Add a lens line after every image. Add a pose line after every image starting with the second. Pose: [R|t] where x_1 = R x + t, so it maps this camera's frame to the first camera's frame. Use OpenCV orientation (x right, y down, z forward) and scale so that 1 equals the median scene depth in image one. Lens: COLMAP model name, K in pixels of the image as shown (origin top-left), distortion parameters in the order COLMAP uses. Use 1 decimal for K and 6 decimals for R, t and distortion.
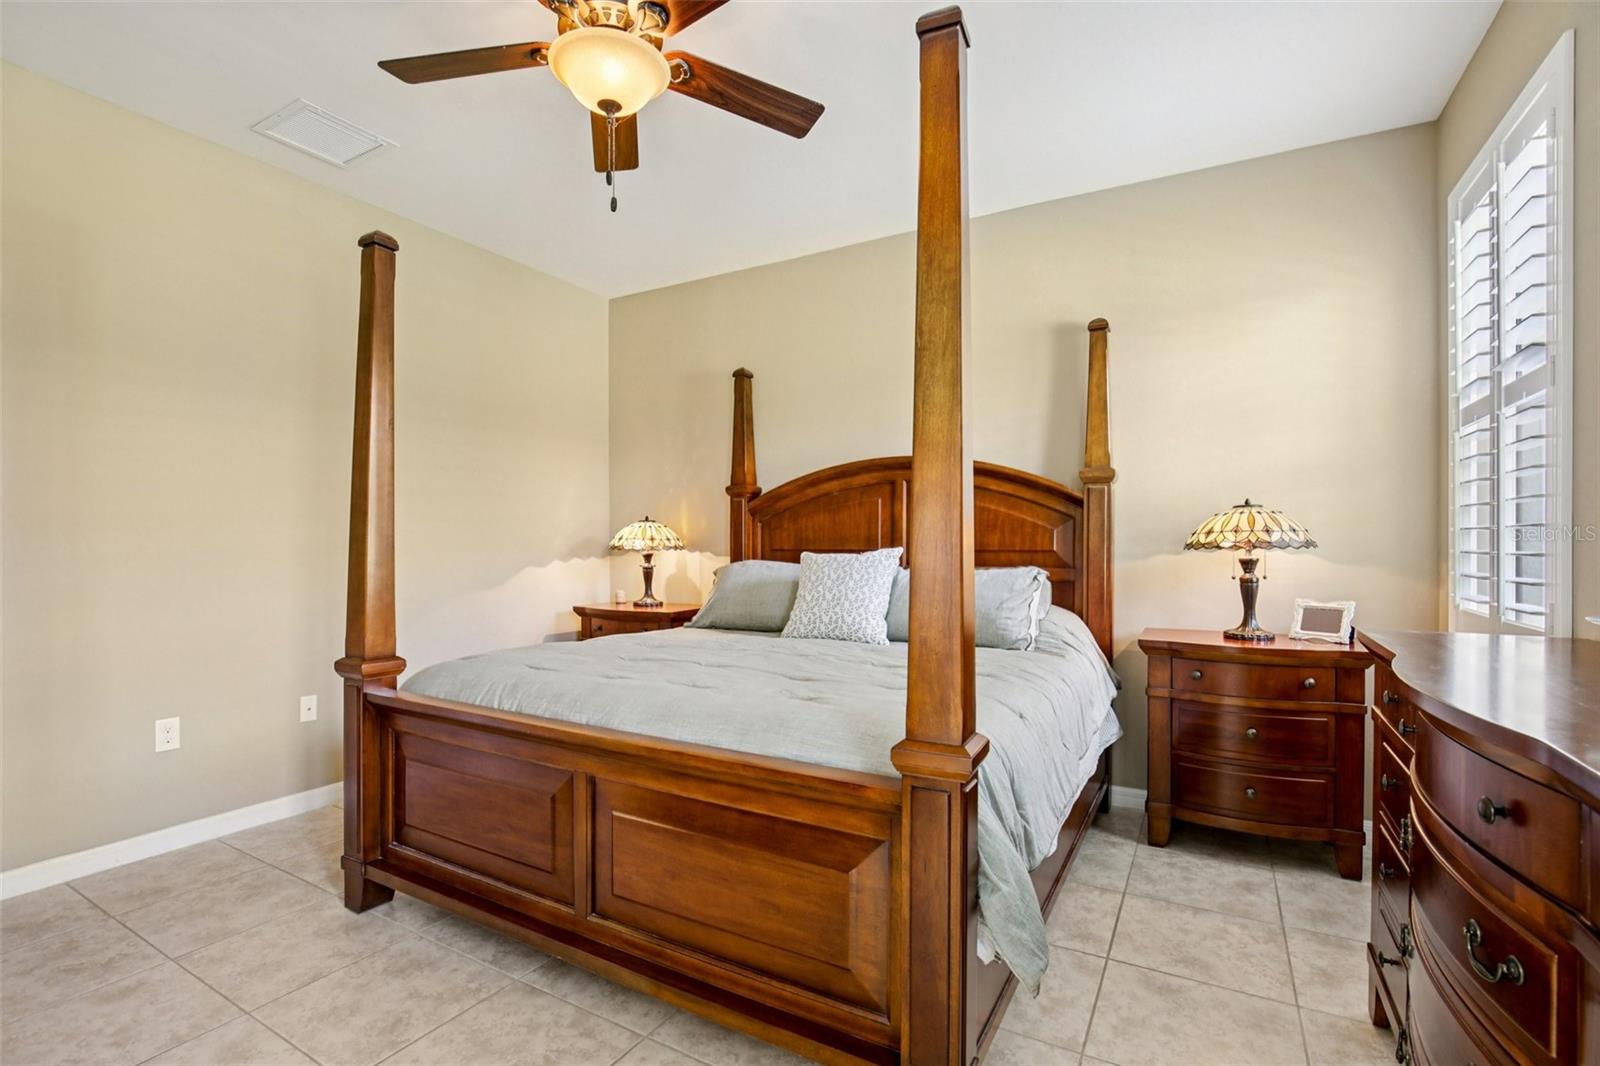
lens RADIAL K [[734.2, 0, 810.3], [0, 734.2, 547.7], [0, 0, 1]] dist [-0.025517, 0.001419]
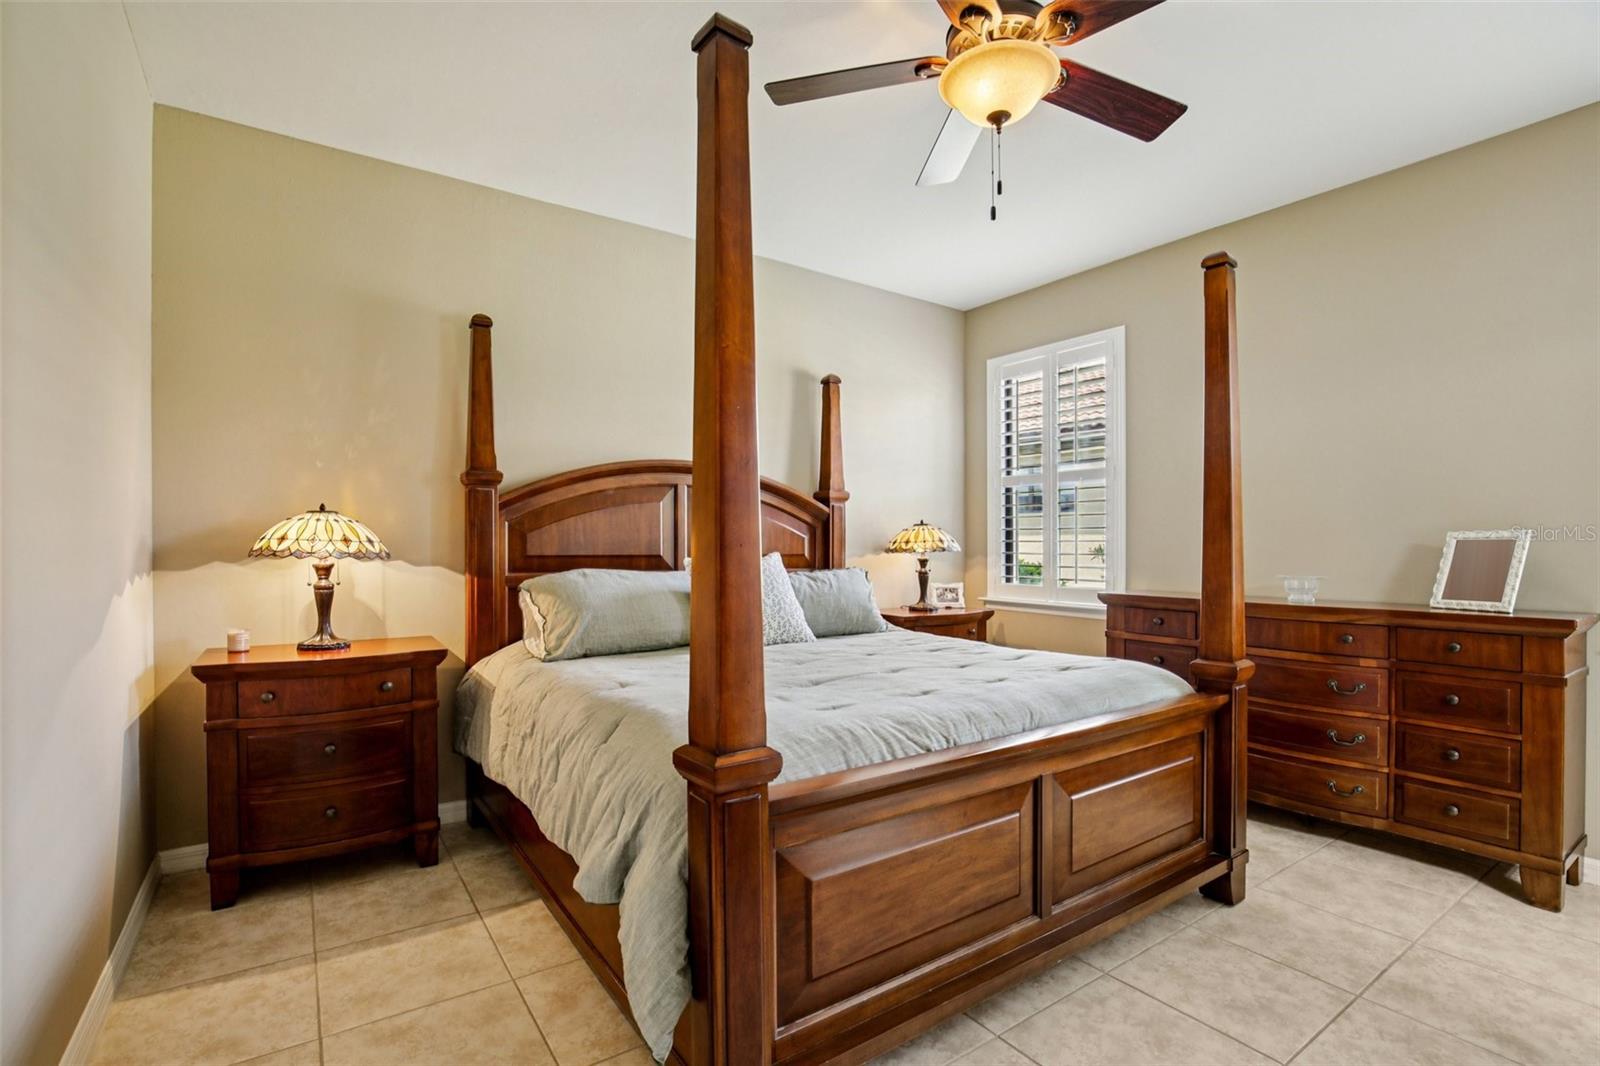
lens RADIAL K [[734.2, 0, 802.1], [0, 734.2, 535.5], [0, 0, 1]] dist [-0.025517, 0.001419]
pose [[0.432709, 0.020006, 0.901312, -0.689599], [0.007047, 0.999648, -0.025571, 0.002695], [-0.901506, 0.017416, 0.432416, 0.429703]]
